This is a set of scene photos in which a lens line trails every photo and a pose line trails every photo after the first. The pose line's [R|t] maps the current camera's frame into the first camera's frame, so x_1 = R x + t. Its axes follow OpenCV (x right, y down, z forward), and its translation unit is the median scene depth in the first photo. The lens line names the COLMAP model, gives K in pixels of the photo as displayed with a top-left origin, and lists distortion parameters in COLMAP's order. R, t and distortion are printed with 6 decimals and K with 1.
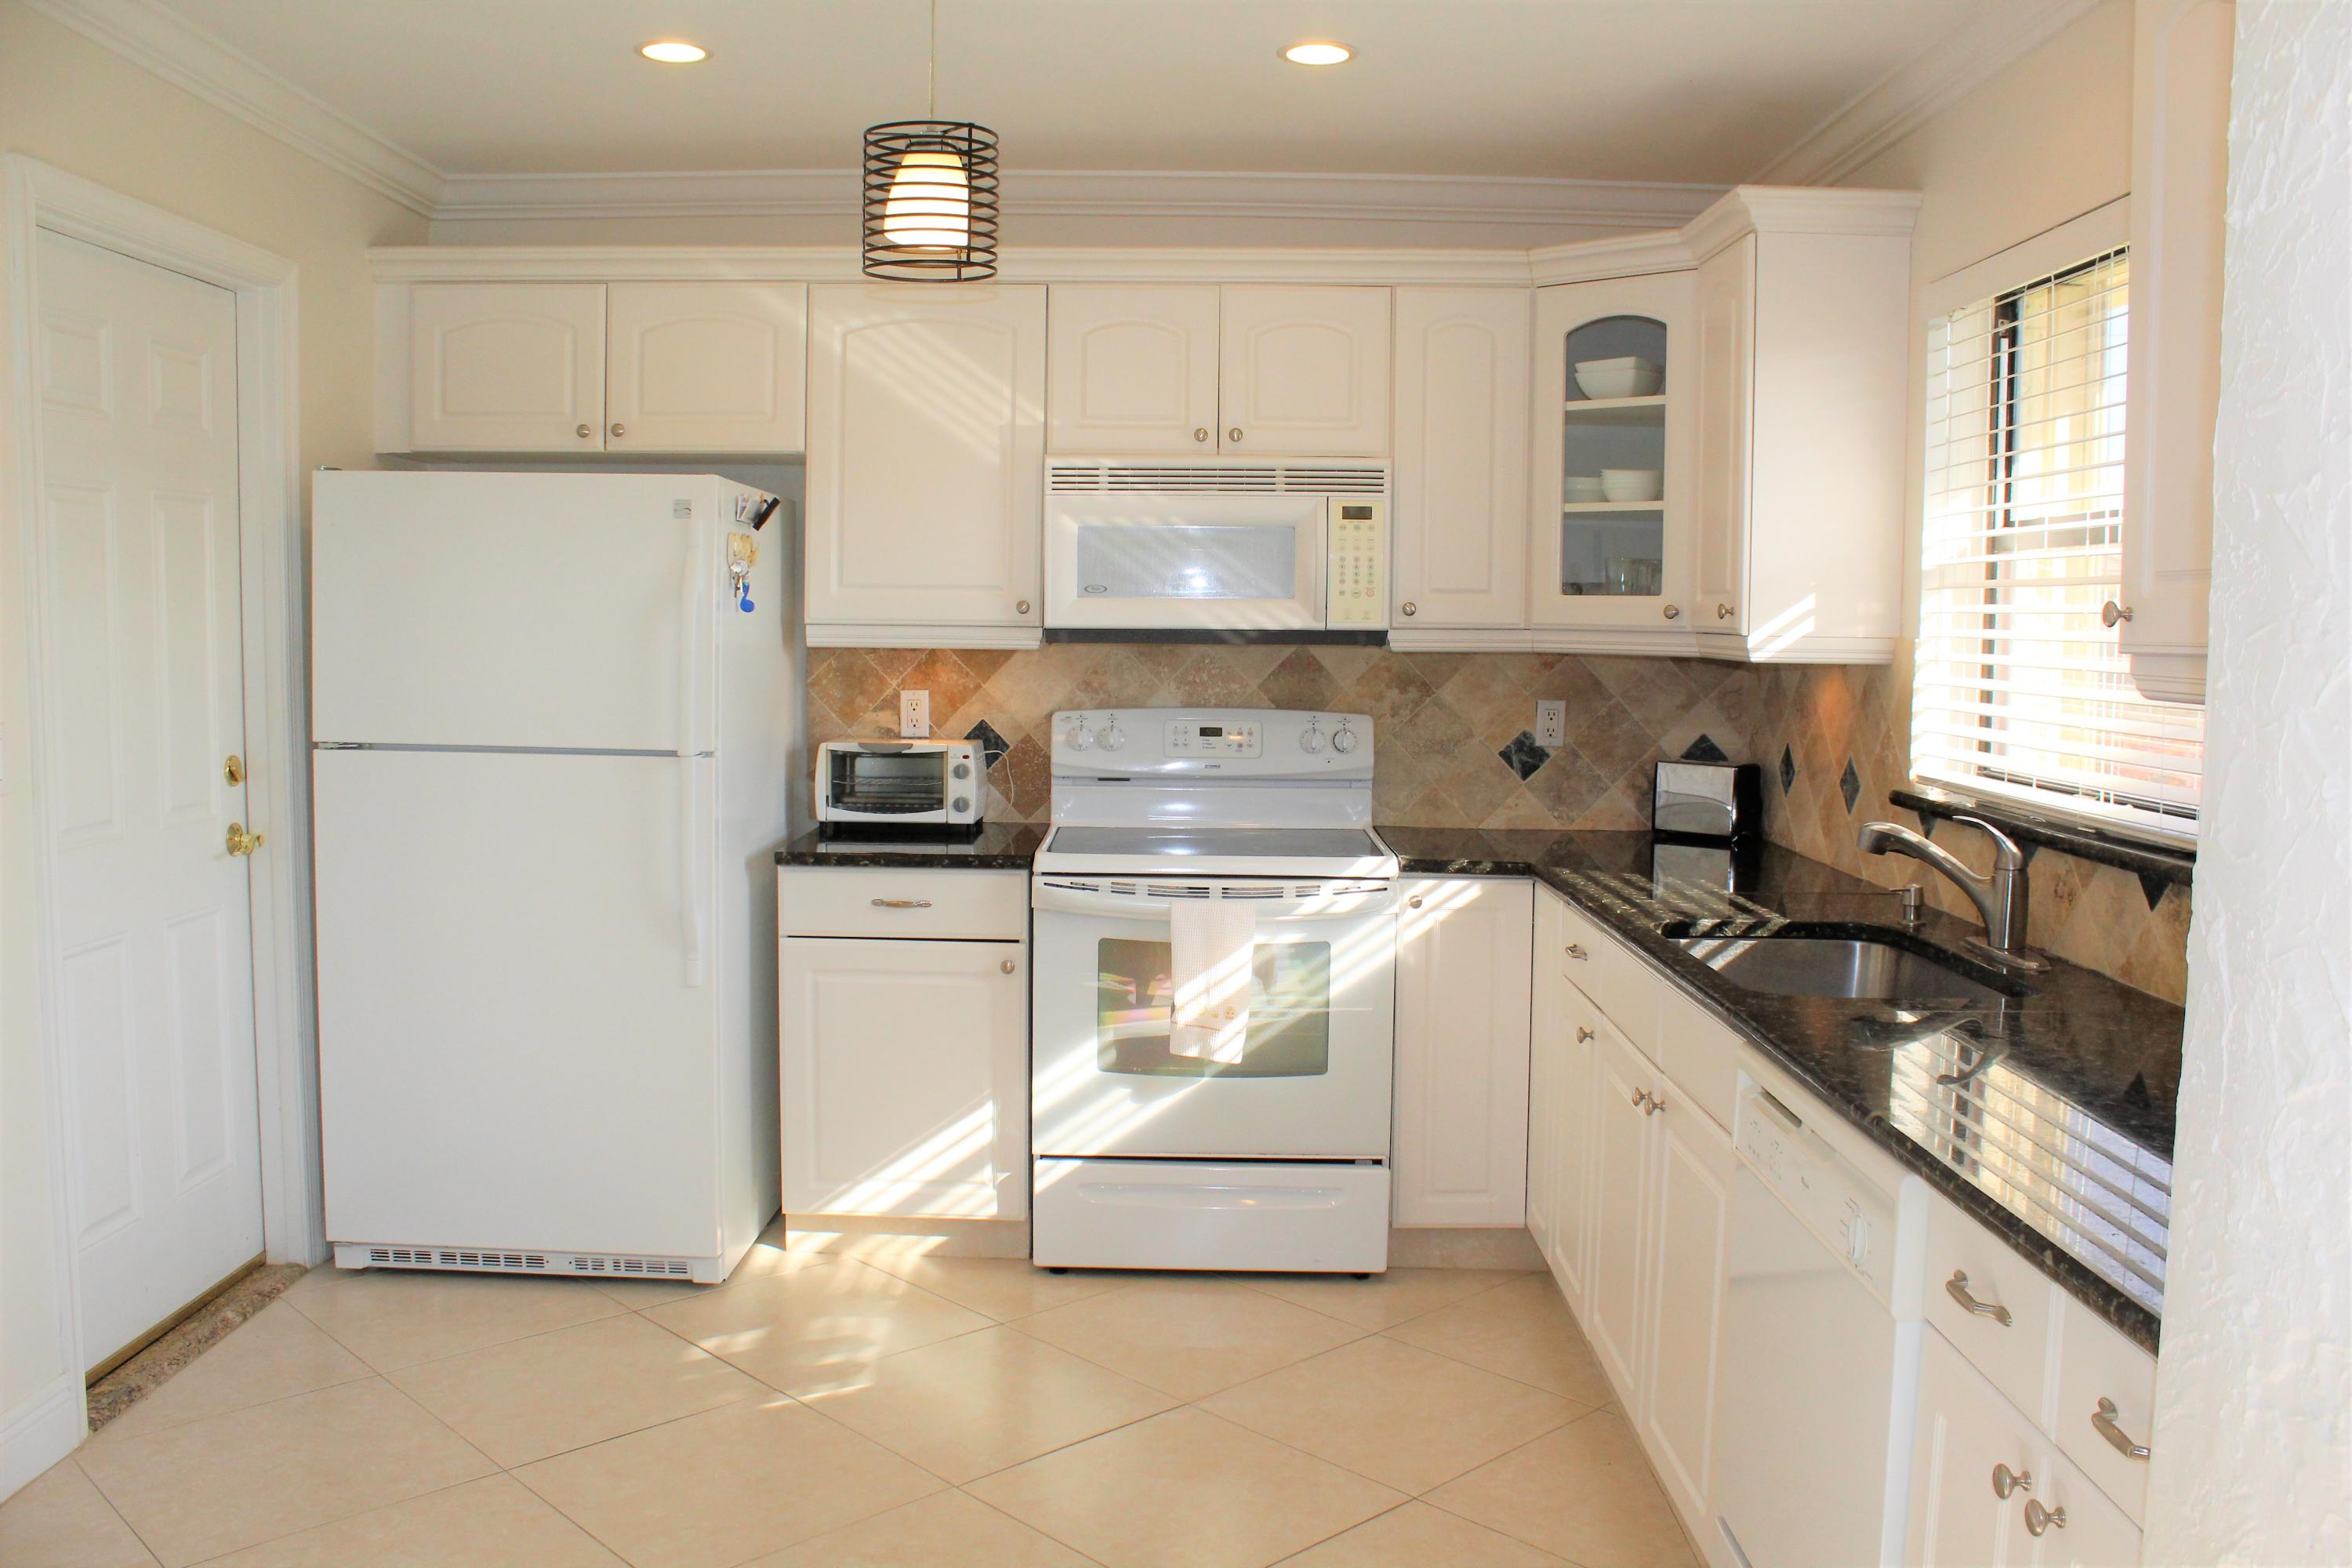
lens RADIAL K [[1987.0, 0, 1174.1], [0, 1987.0, 783.5], [0, 0, 1]] dist [-0.099184, 0.054609]
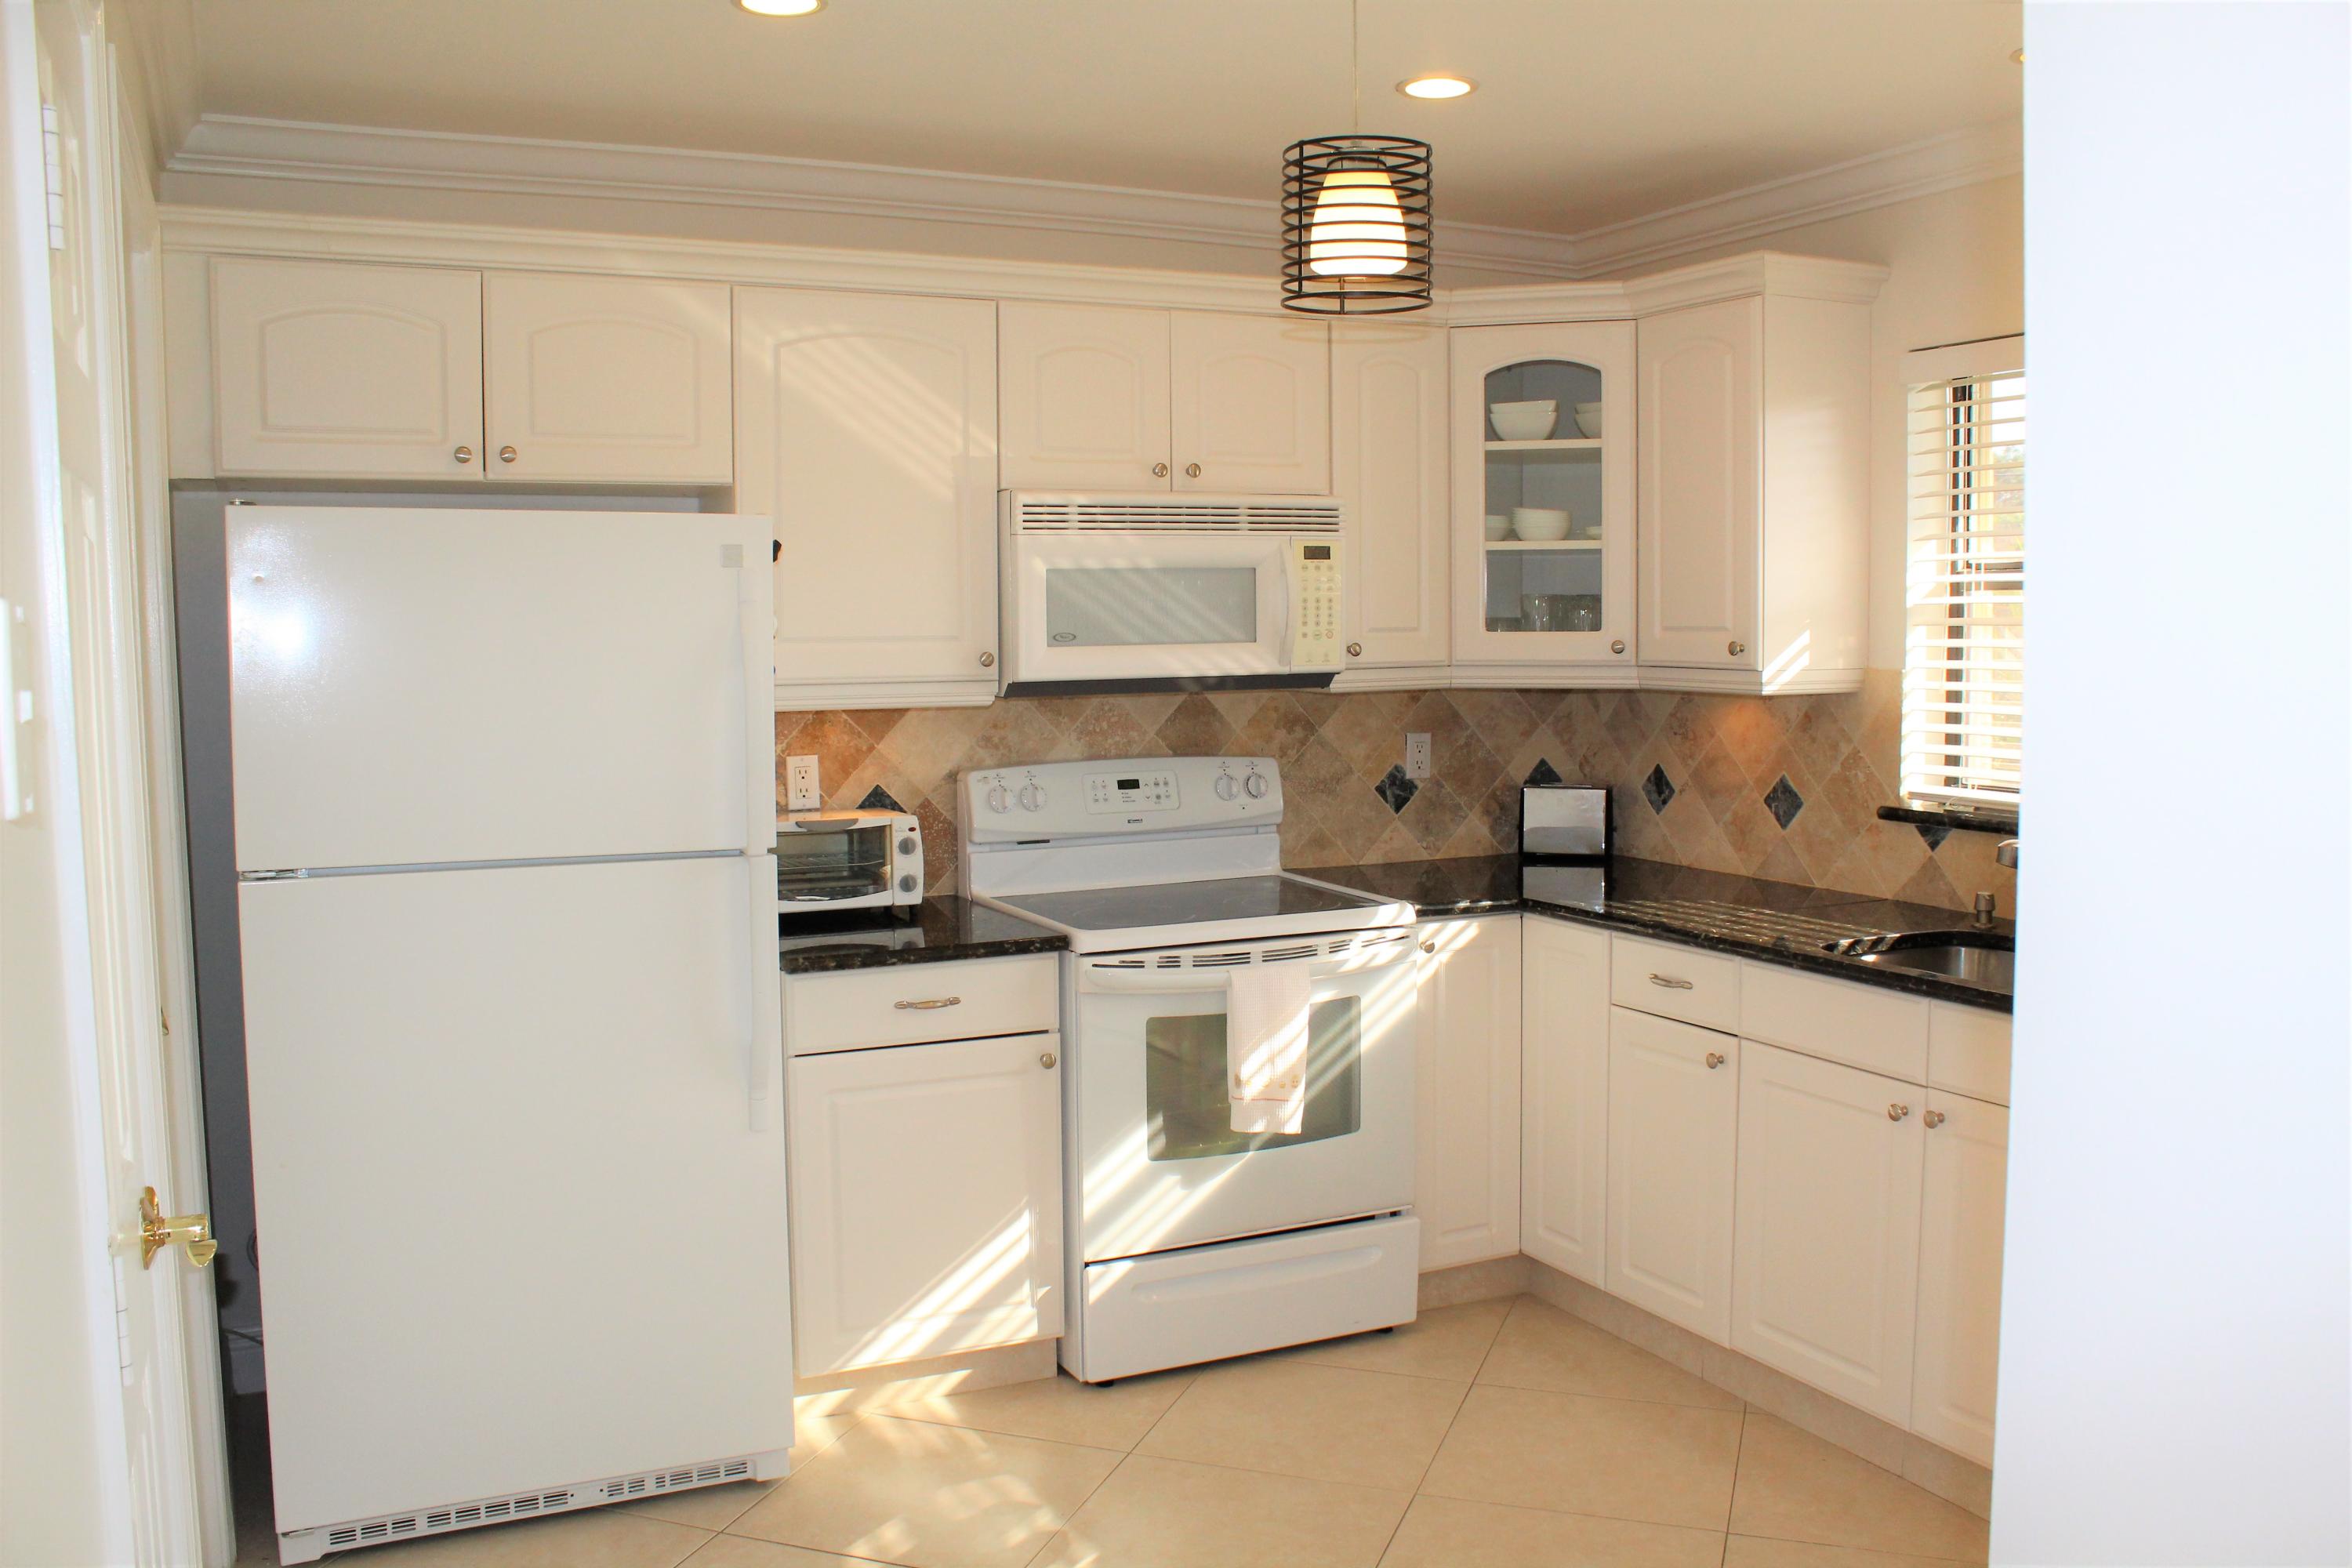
lens RADIAL K [[1987.0, 0, 1177.4], [0, 1987.0, 794.3], [0, 0, 1]] dist [-0.099184, 0.054609]
pose [[0.891030, -0.060132, 0.449943, -0.422485], [0.058438, 0.998135, 0.017668, -0.040162], [-0.450166, 0.010551, 0.892882, 0.165860]]
